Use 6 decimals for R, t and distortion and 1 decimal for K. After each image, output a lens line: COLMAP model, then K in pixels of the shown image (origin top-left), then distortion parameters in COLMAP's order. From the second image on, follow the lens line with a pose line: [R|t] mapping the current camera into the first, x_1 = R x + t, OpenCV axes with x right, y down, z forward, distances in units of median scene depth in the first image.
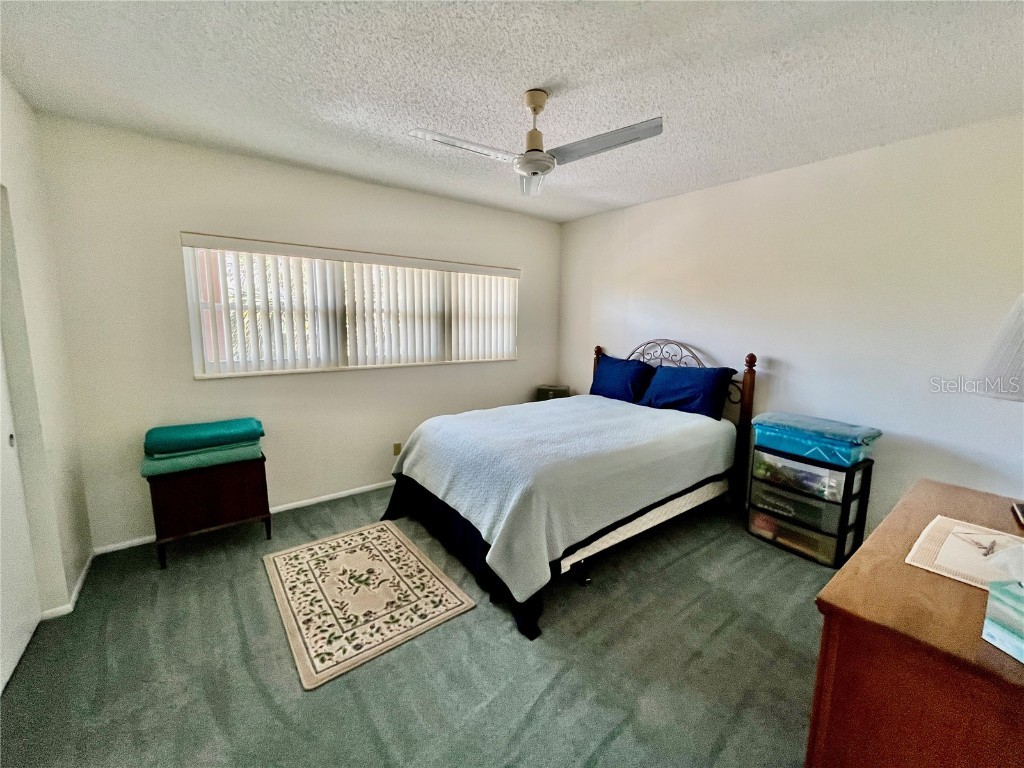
lens RADIAL K [[412.8, 0, 509.6], [0, 412.8, 382.1], [0, 0, 1]] dist [-0.003399, -0.000734]
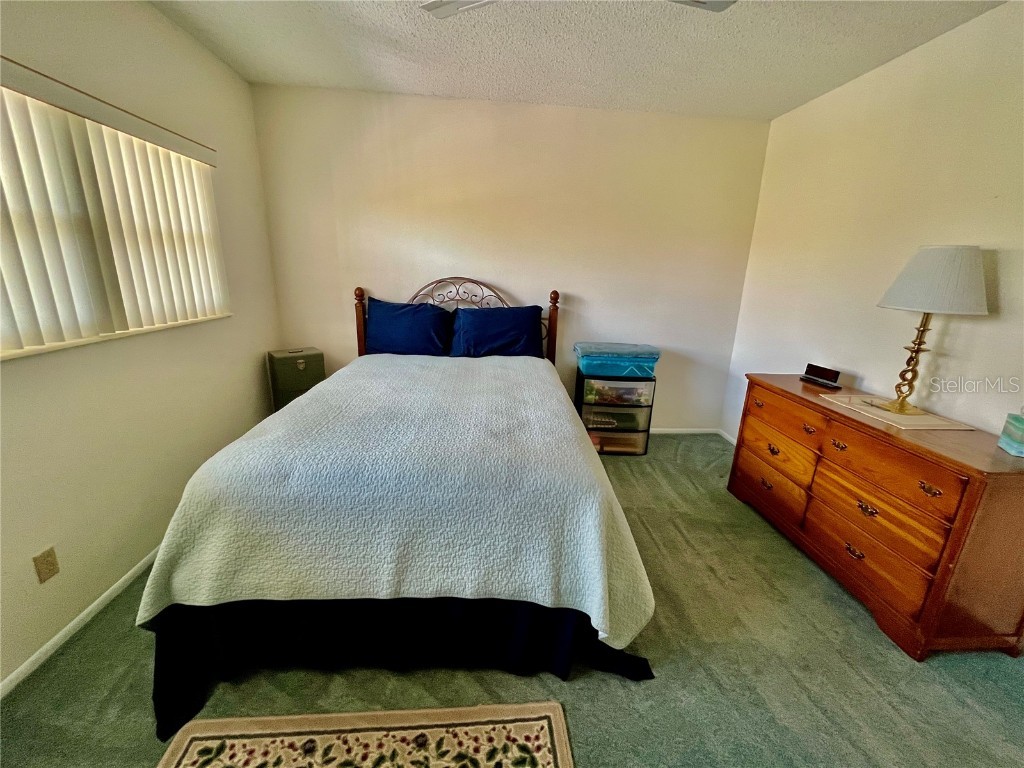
lens RADIAL K [[412.8, 0, 509.6], [0, 412.8, 382.1], [0, 0, 1]] dist [-0.003399, -0.000734]
pose [[0.557372, -0.212678, 0.802561, -0.362521], [0.093661, 0.976571, 0.193743, -0.054886], [-0.824963, -0.032818, 0.564233, 0.486311]]
